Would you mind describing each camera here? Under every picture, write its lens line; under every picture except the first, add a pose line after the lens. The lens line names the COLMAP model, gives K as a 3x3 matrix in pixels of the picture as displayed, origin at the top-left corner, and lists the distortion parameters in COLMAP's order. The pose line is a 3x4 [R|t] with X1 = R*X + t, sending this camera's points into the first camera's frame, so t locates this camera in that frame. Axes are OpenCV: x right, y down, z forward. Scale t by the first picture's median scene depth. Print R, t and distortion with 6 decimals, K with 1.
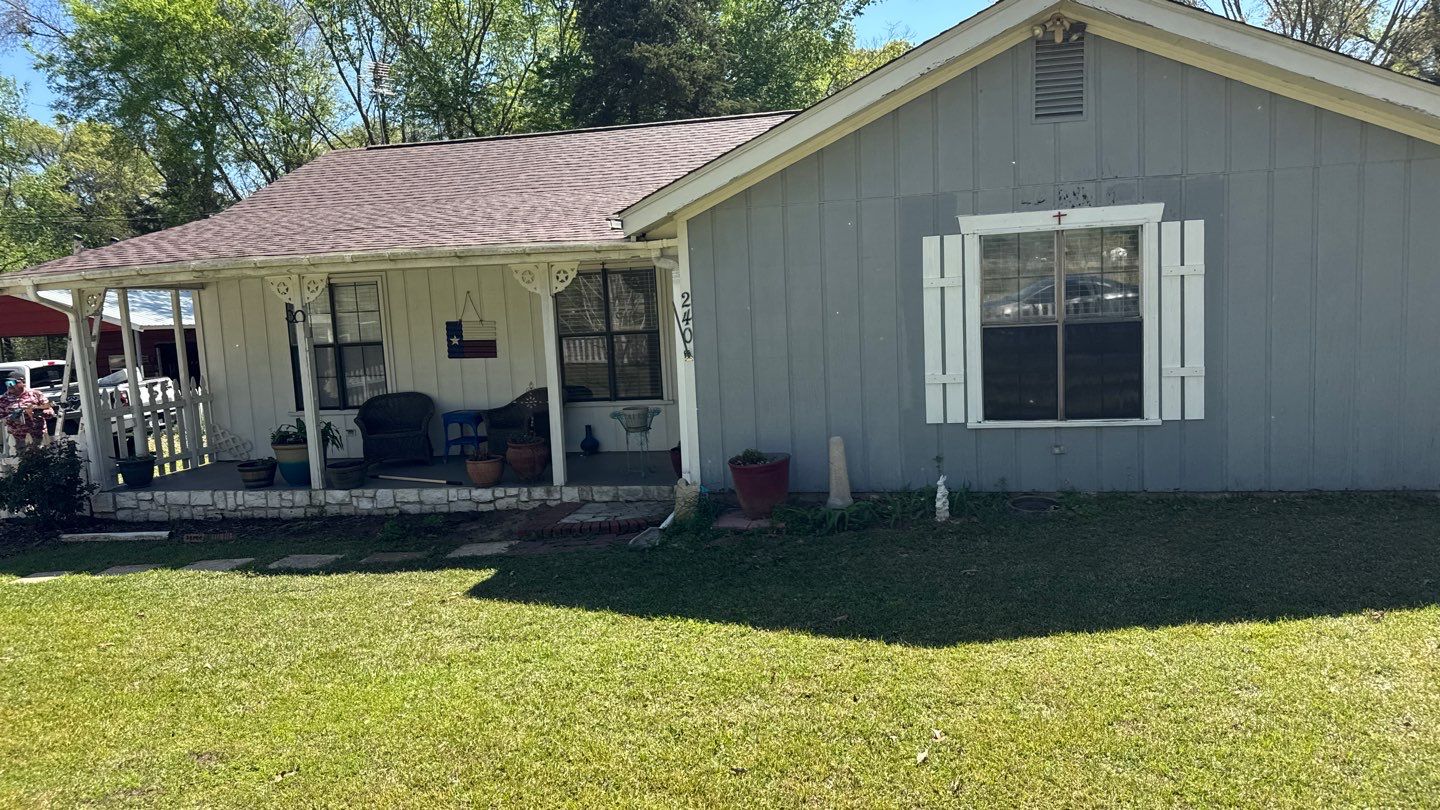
lens RADIAL K [[973.5, 0, 720.0], [0, 973.5, 405.0], [0, 0, 1]] dist [0.132112, -0.213804]
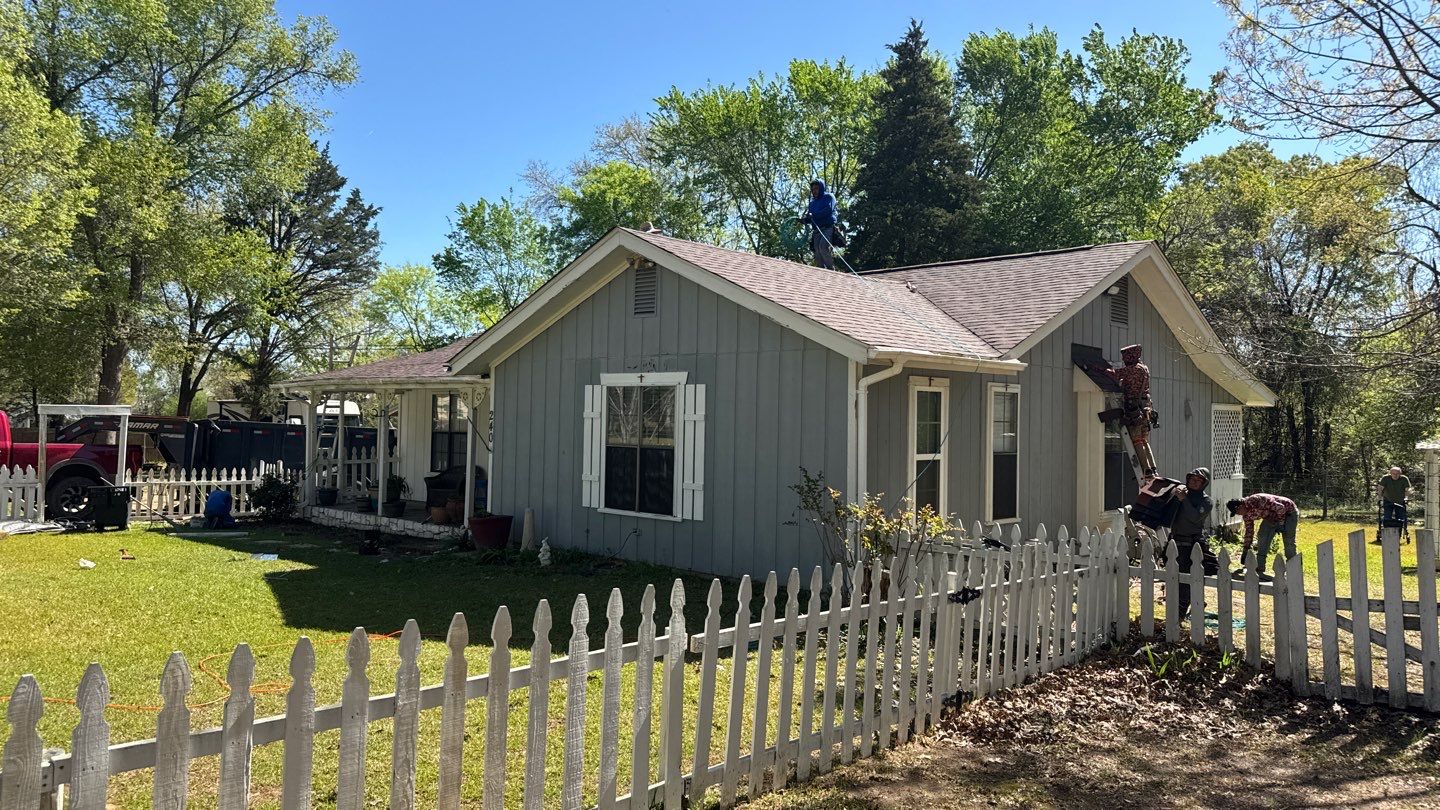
lens RADIAL K [[1020.1, 0, 720.0], [0, 1020.1, 405.0], [0, 0, 1]] dist [0.092178, -0.128314]
pose [[0.848423, 0.058783, -0.526044, 1.064543], [-0.121655, 0.988865, -0.085707, -0.022980], [0.515148, 0.136712, 0.846128, -0.222735]]
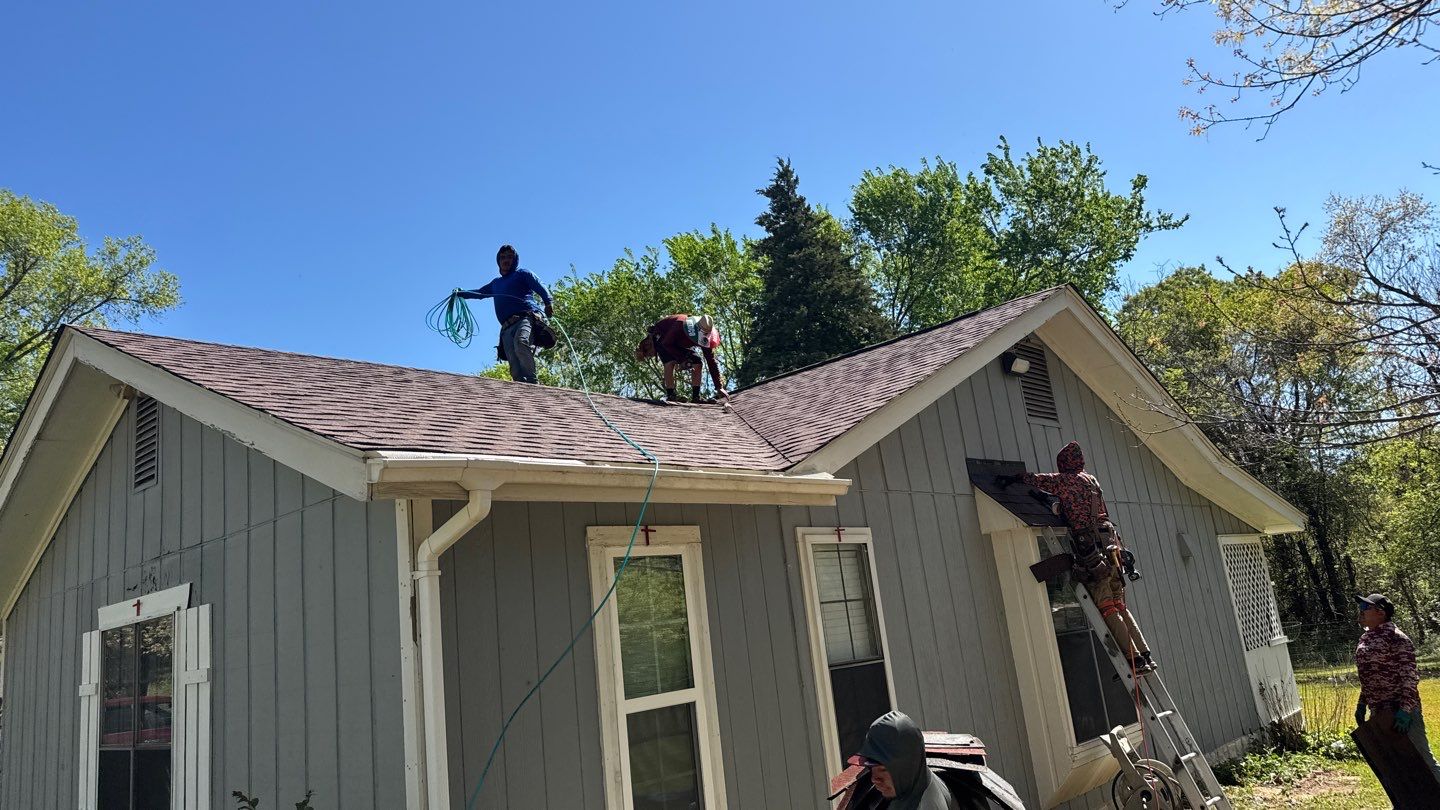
lens RADIAL K [[1060.7, 0, 717.1], [0, 1060.7, 367.9], [0, 0, 1]] dist [0.097214, -0.186347]
pose [[0.855729, -0.166731, -0.489825, 0.985154], [0.005172, 0.949369, -0.314120, -0.083229], [0.517399, 0.266268, 0.813265, 0.412074]]
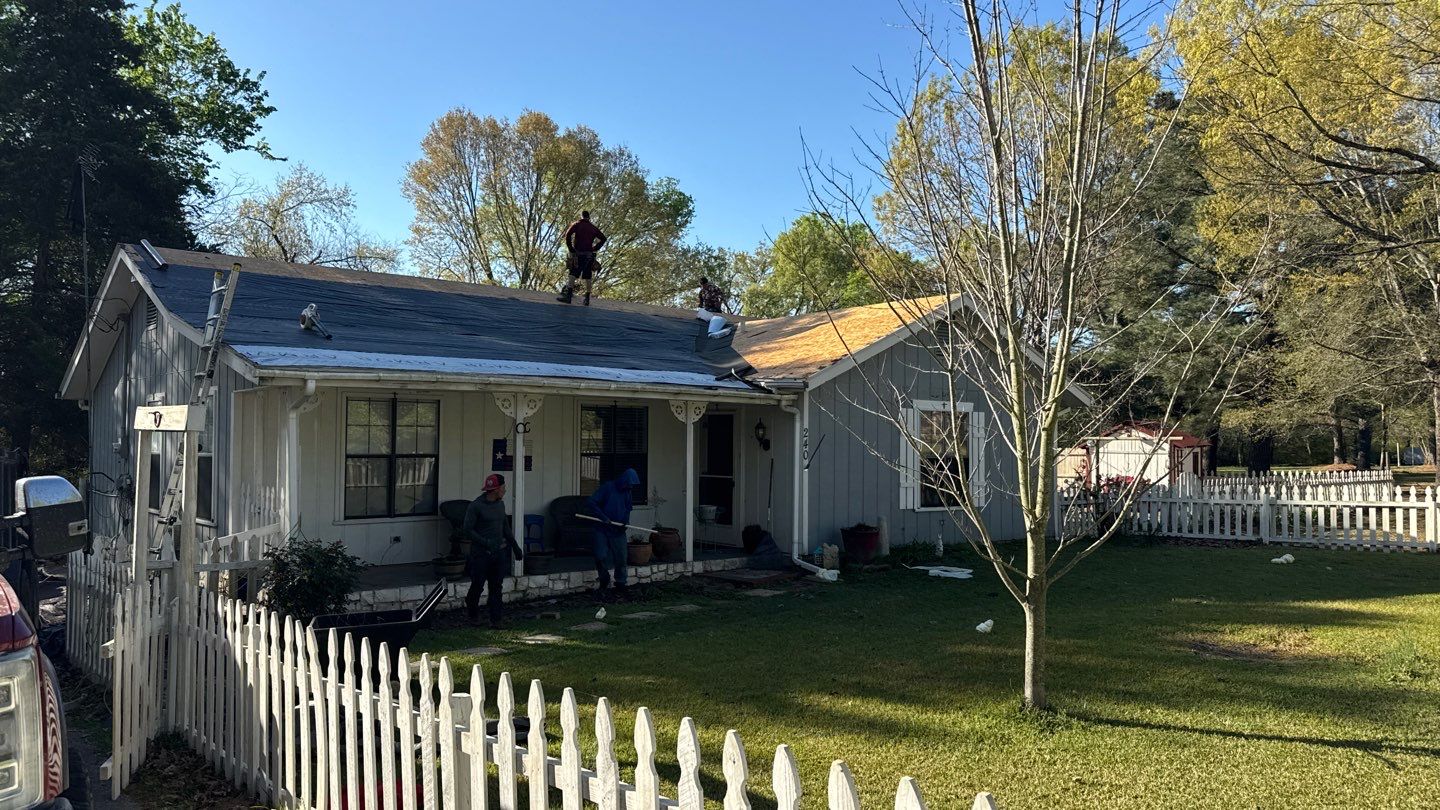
lens RADIAL K [[1020.1, 0, 720.0], [0, 1020.1, 405.0], [0, 0, 1]] dist [0.092178, -0.128314]
pose [[0.632806, 0.081240, 0.770037, -1.290080], [0.042597, 0.989322, -0.139380, 0.068528], [-0.773138, 0.121001, 0.622589, 0.045929]]
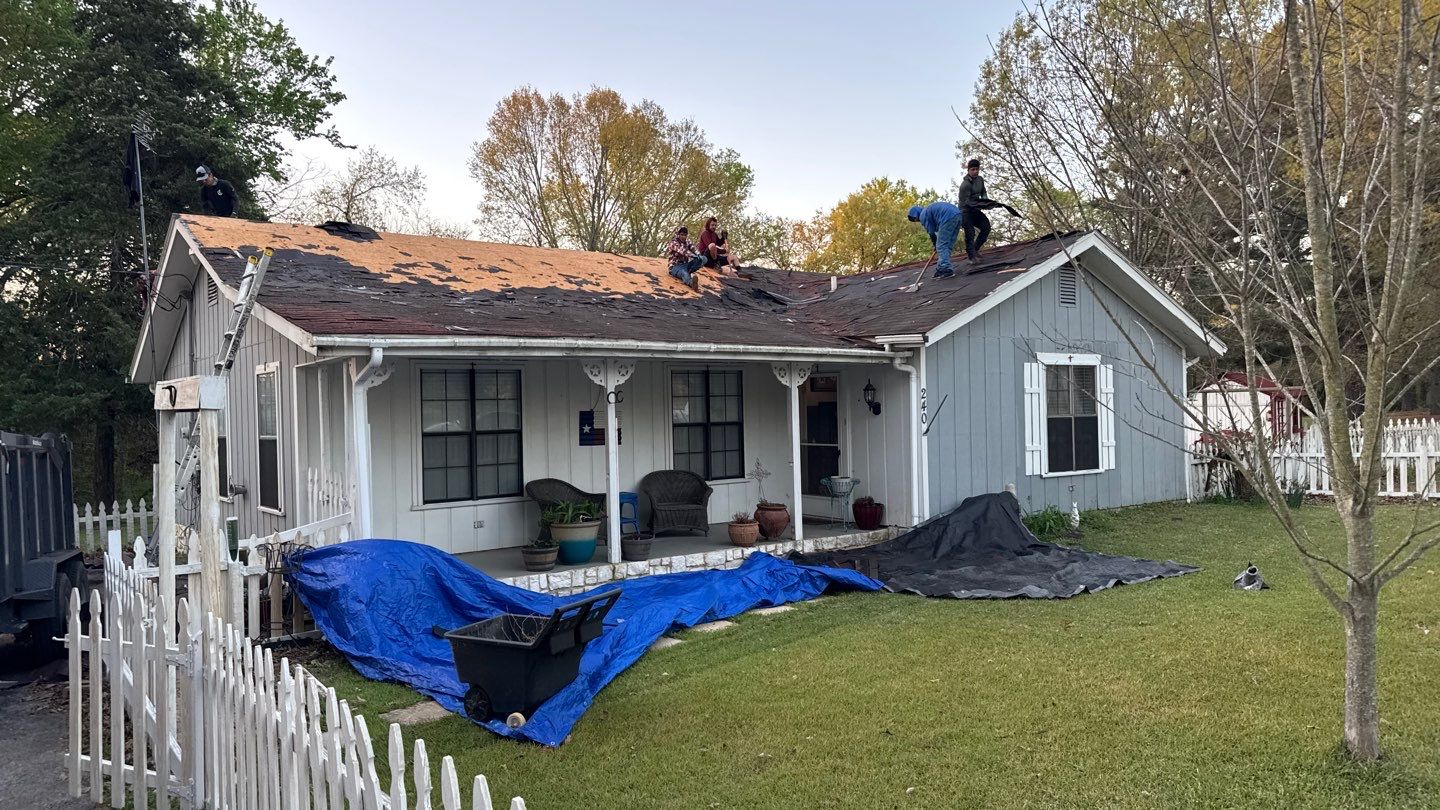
lens RADIAL K [[973.5, 0, 720.0], [0, 973.5, 405.0], [0, 0, 1]] dist [0.132112, -0.213804]
pose [[0.678817, 0.036618, 0.733394, -1.174575], [0.067331, 0.991444, -0.111824, 0.045755], [-0.731214, 0.125288, 0.670544, 0.224611]]
